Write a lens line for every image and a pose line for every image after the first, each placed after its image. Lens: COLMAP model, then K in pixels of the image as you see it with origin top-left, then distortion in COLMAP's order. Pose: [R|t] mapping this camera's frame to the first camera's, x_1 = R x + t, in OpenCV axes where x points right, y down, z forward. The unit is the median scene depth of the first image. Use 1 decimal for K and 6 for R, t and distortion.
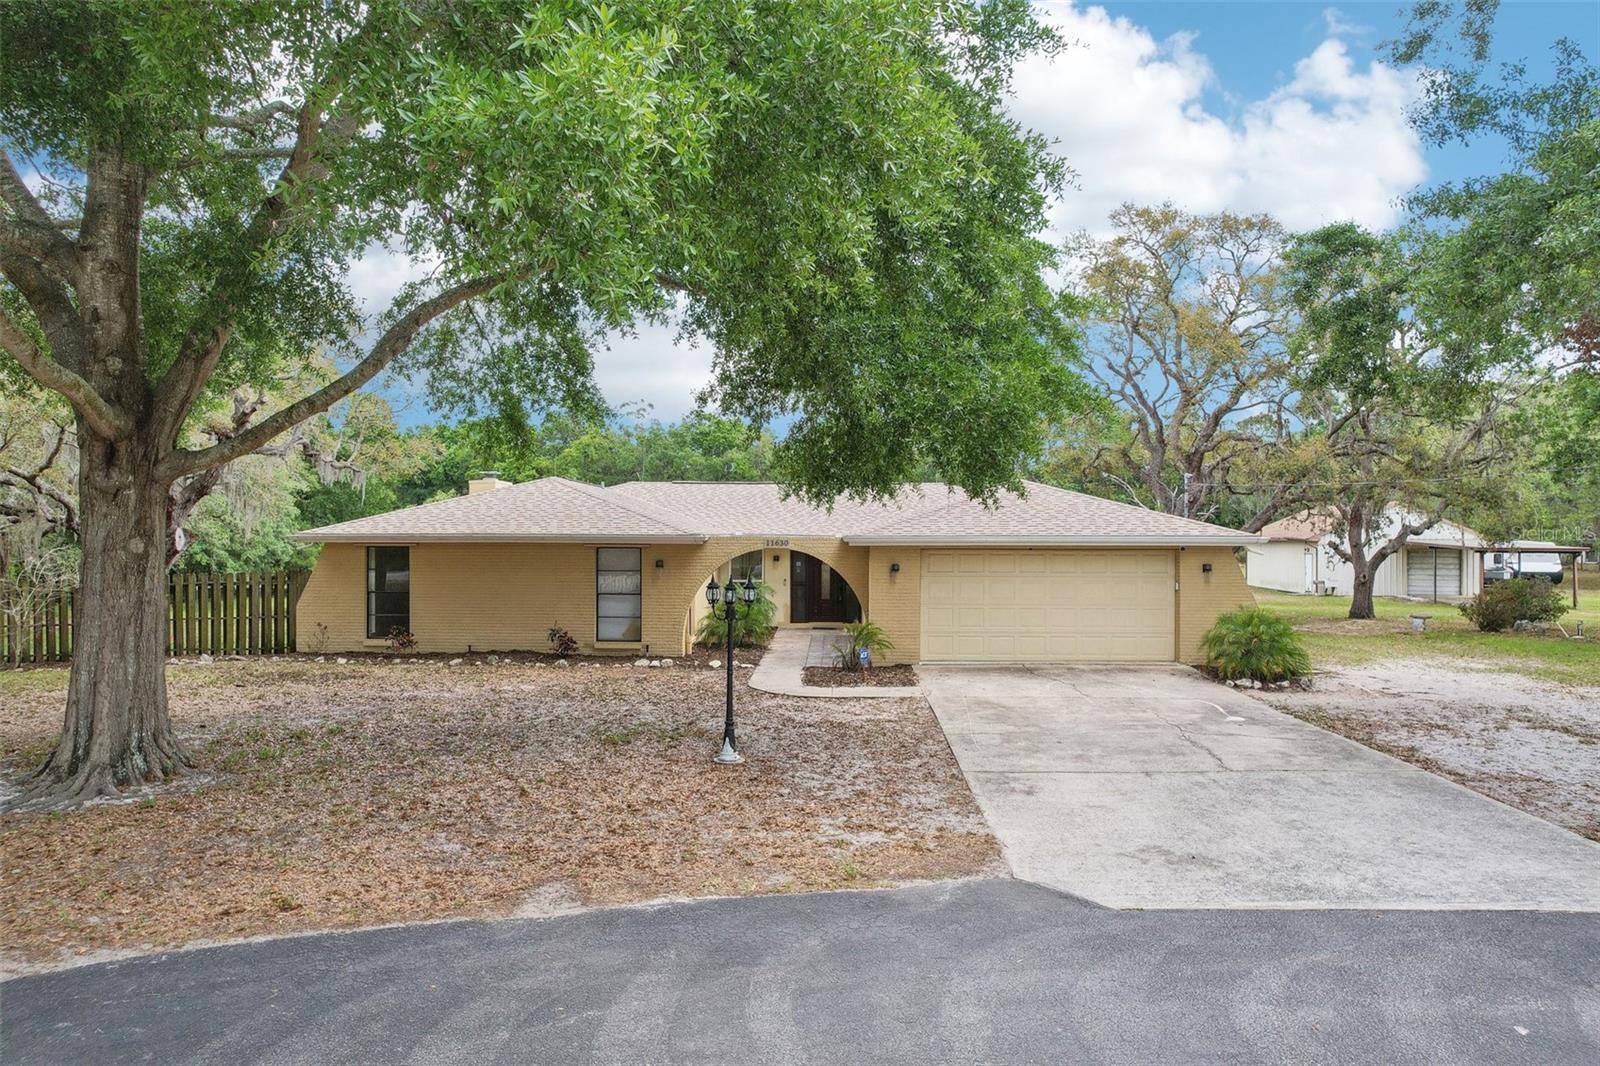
lens RADIAL K [[1057.8, 0, 791.9], [0, 1057.8, 523.8], [0, 0, 1]] dist [-0.083850, 0.074710]
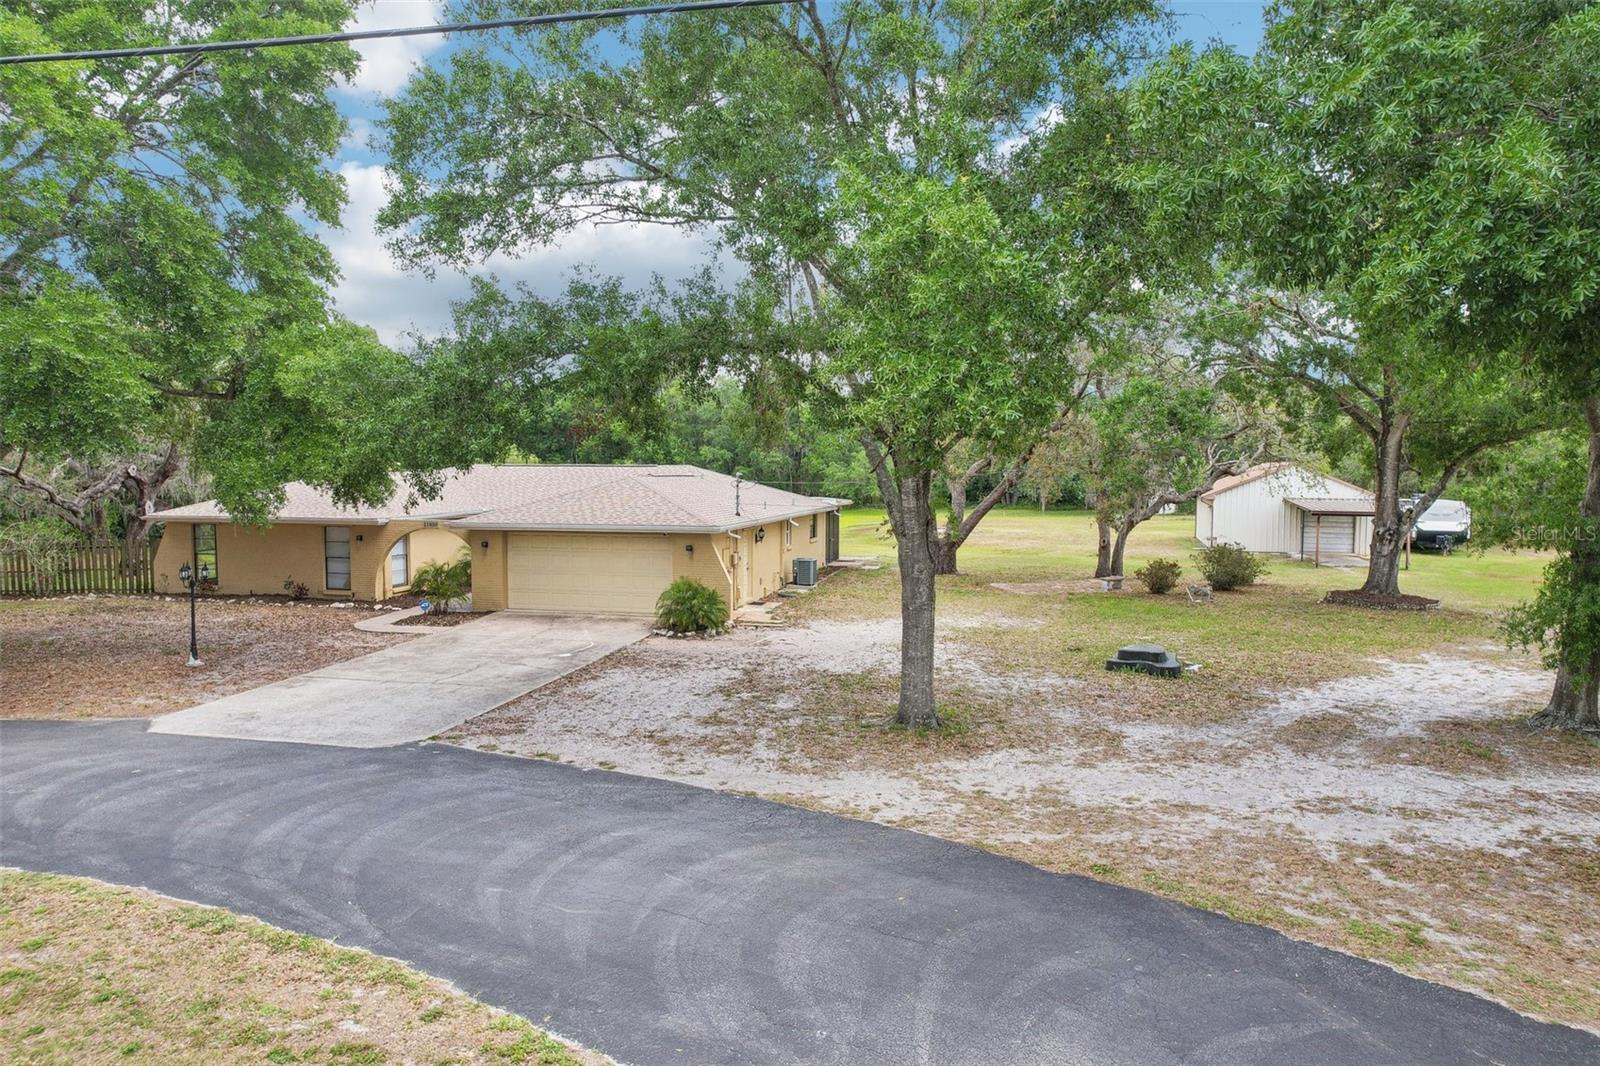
lens RADIAL K [[1057.8, 0, 791.9], [0, 1057.8, 523.8], [0, 0, 1]] dist [-0.083850, 0.074710]
pose [[0.982343, 0.008952, -0.186873, 0.735672], [0.003261, 0.997884, 0.064943, -0.074335], [0.187059, -0.064405, 0.980235, -0.314706]]
